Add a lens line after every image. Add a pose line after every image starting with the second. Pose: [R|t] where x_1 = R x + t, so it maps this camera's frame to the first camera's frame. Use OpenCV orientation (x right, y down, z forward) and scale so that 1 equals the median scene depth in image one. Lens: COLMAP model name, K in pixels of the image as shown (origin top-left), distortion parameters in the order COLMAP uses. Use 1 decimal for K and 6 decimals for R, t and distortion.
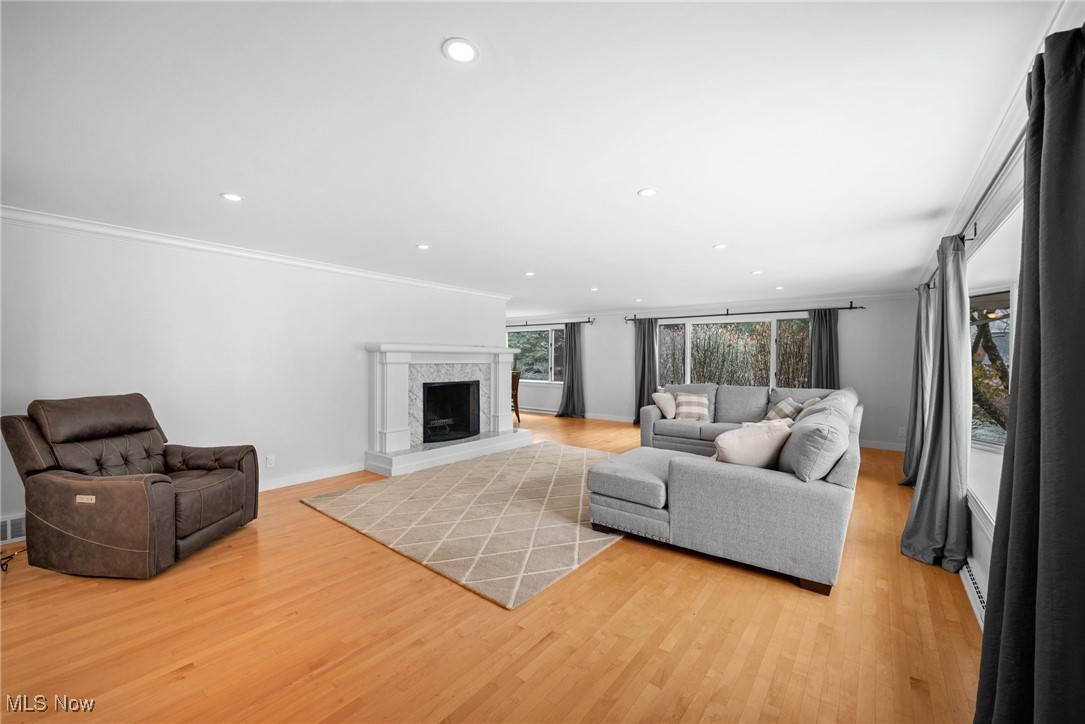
lens RADIAL K [[435.0, 0, 546.3], [0, 435.0, 359.9], [0, 0, 1]] dist [-0.008831, 0.001964]
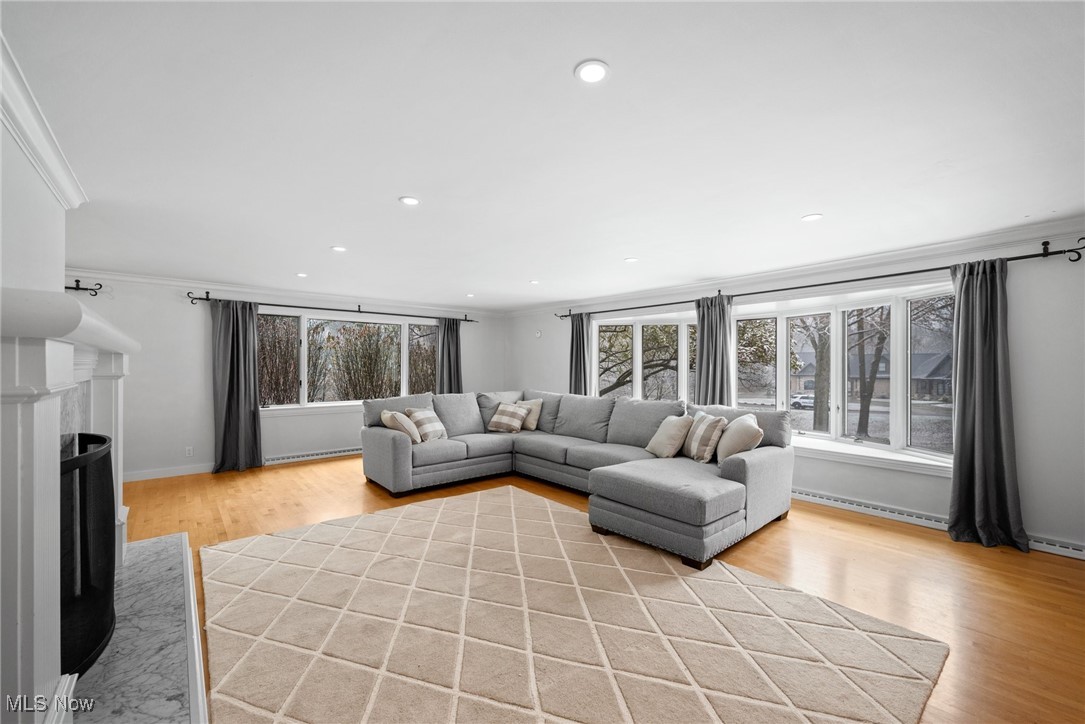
lens RADIAL K [[435.0, 0, 548.4], [0, 435.0, 367.0], [0, 0, 1]] dist [-0.008831, 0.001964]
pose [[0.198122, -0.004897, 0.980165, -0.357203], [0.005958, 0.999975, 0.003792, 0.000174], [-0.980159, 0.005088, 0.198147, 0.532366]]
